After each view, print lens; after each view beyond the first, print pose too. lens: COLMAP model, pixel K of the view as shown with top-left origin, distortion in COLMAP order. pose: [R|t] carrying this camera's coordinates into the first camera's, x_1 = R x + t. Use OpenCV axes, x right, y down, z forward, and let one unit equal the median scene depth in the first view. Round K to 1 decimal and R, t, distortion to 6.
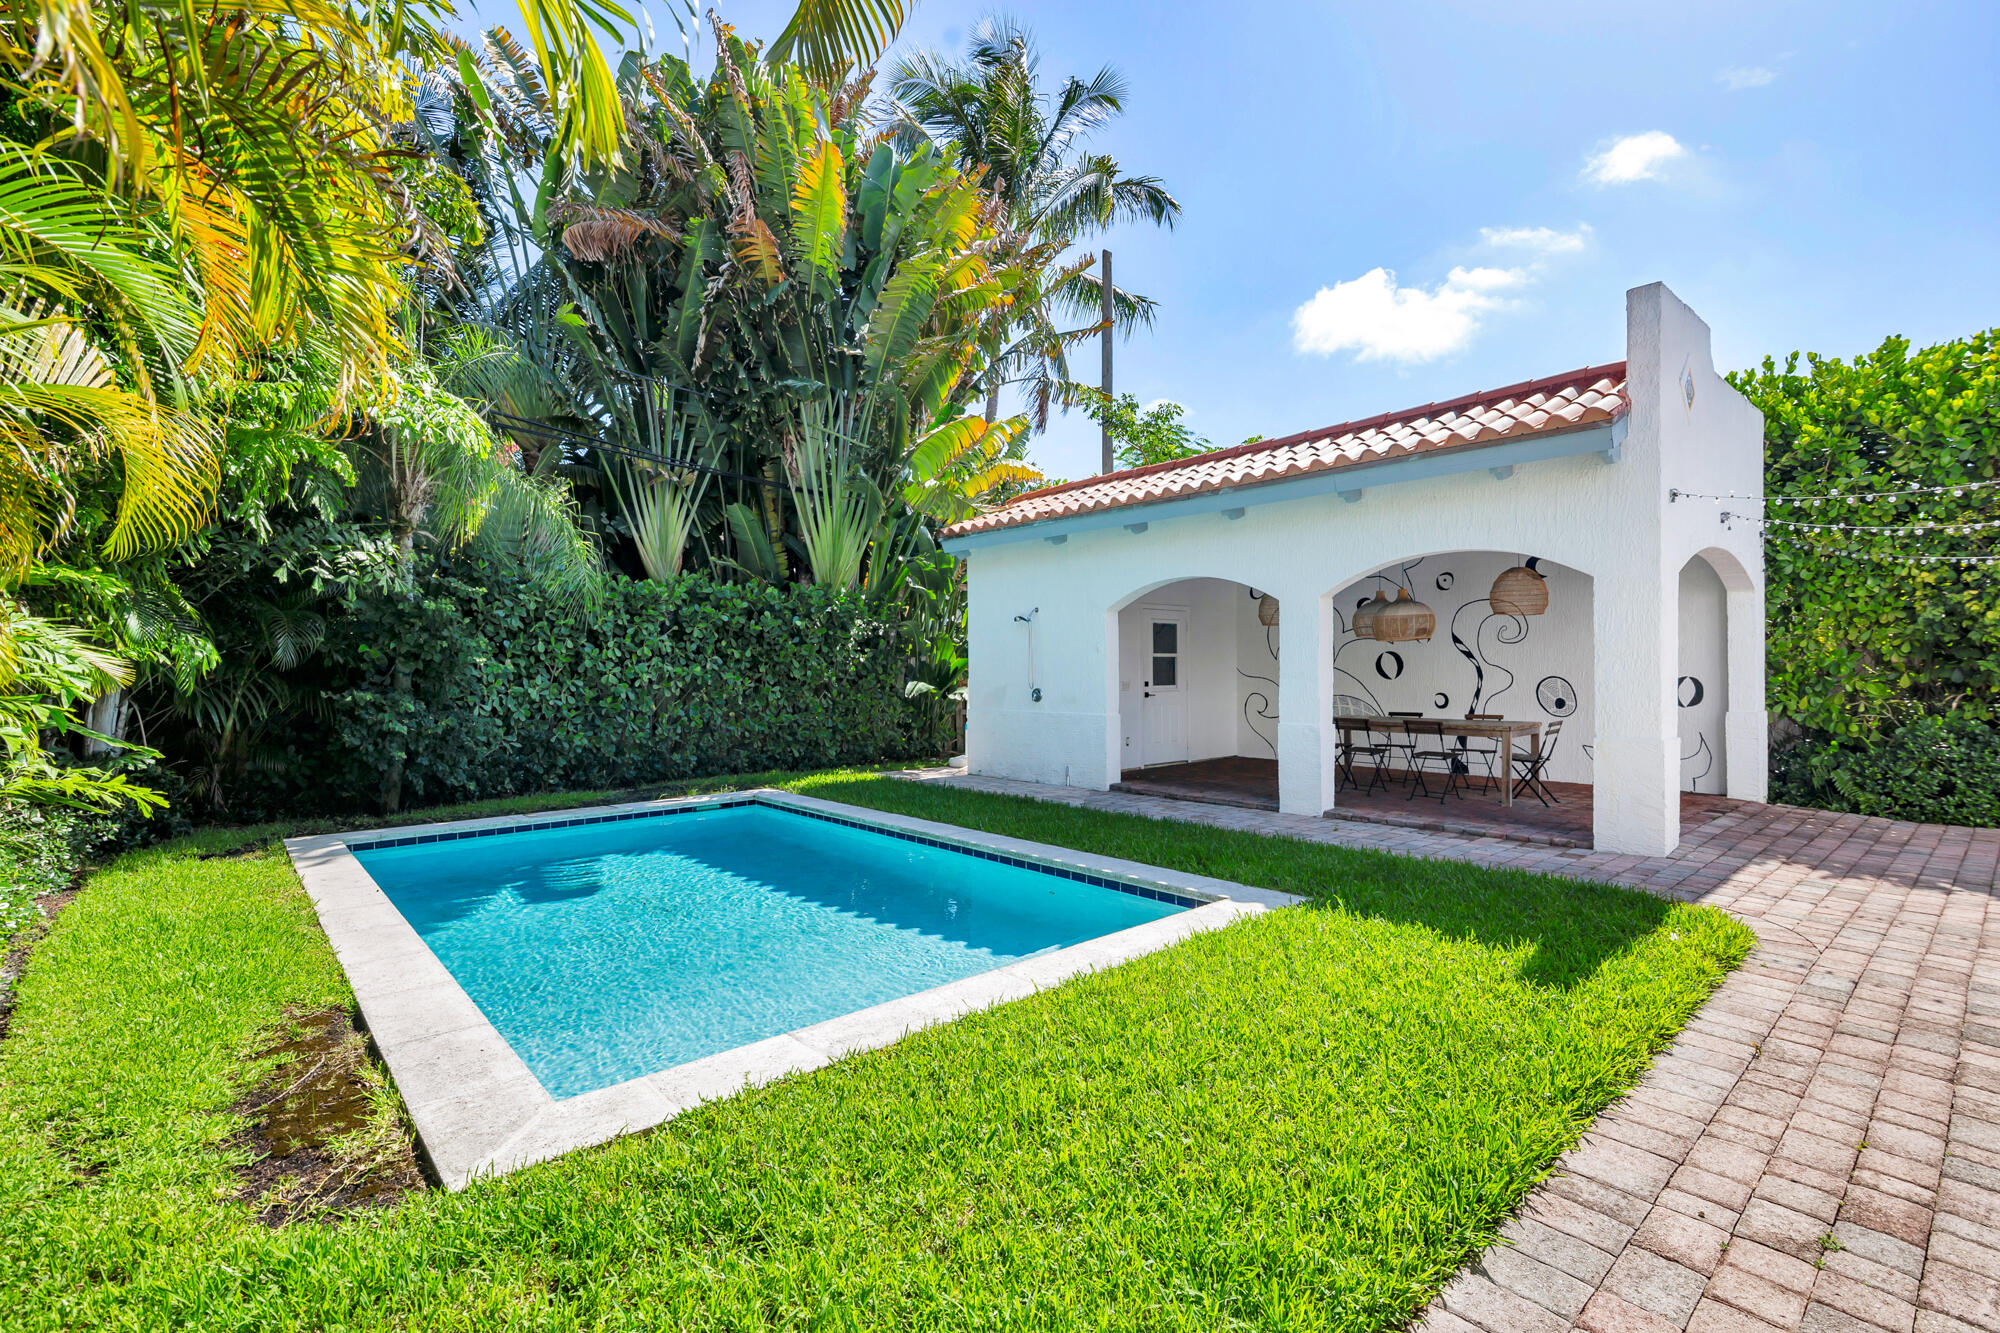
lens RADIAL K [[914.3, 0, 997.1], [0, 914.3, 674.7], [0, 0, 1]] dist [-0.002333, -0.001042]
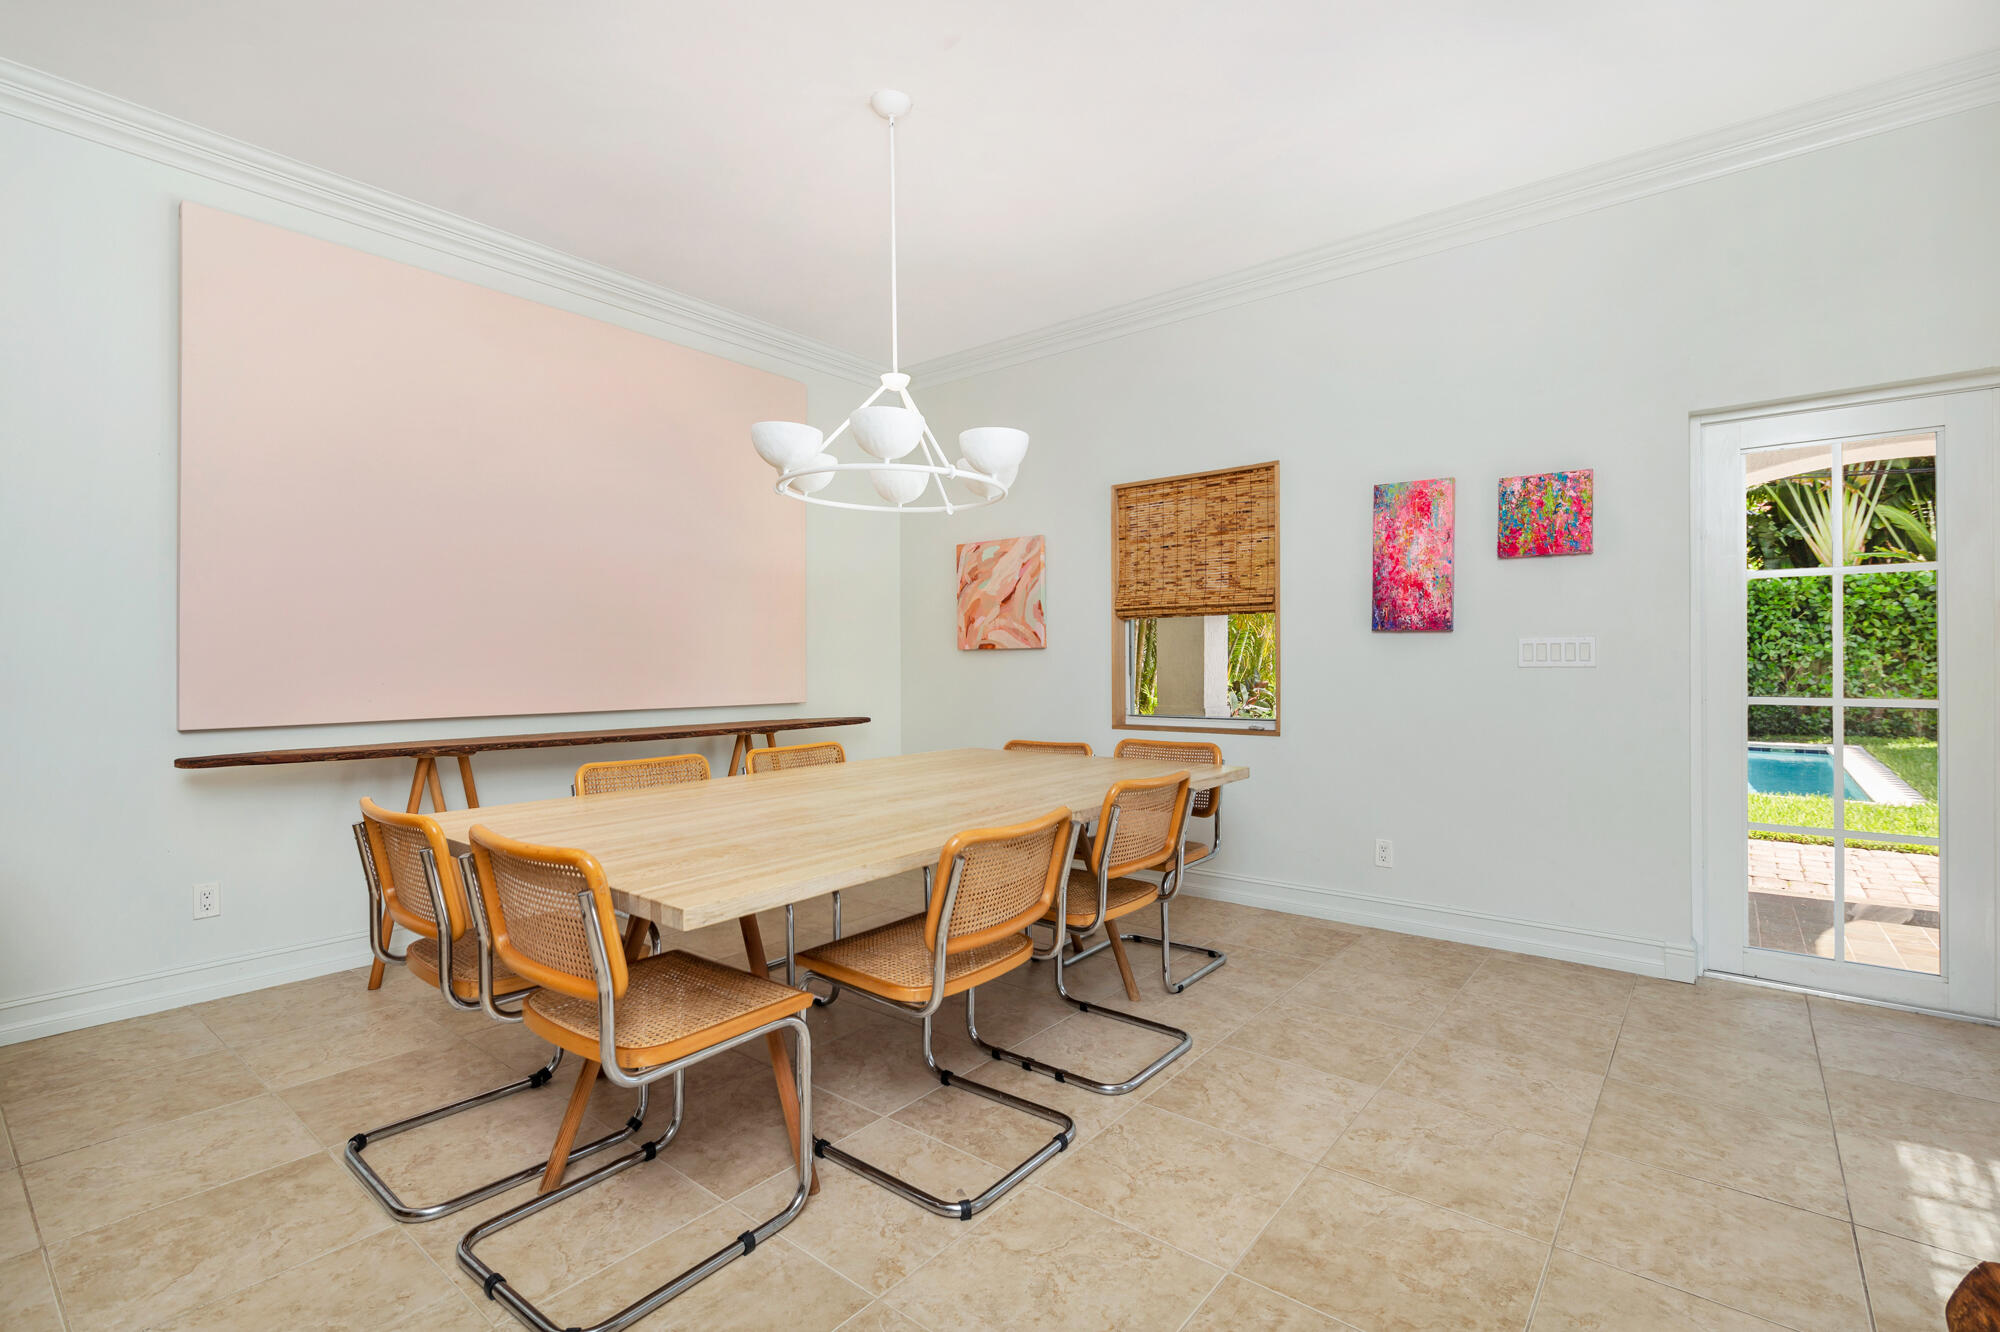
lens RADIAL K [[914.3, 0, 987.9], [0, 914.3, 669.0], [0, 0, 1]] dist [-0.002333, -0.001042]
pose [[0.164009, 0.017401, -0.986305, 0.687217], [-0.005743, 0.999844, 0.016685, 0.010481], [0.986442, 0.002928, 0.164084, -0.302387]]
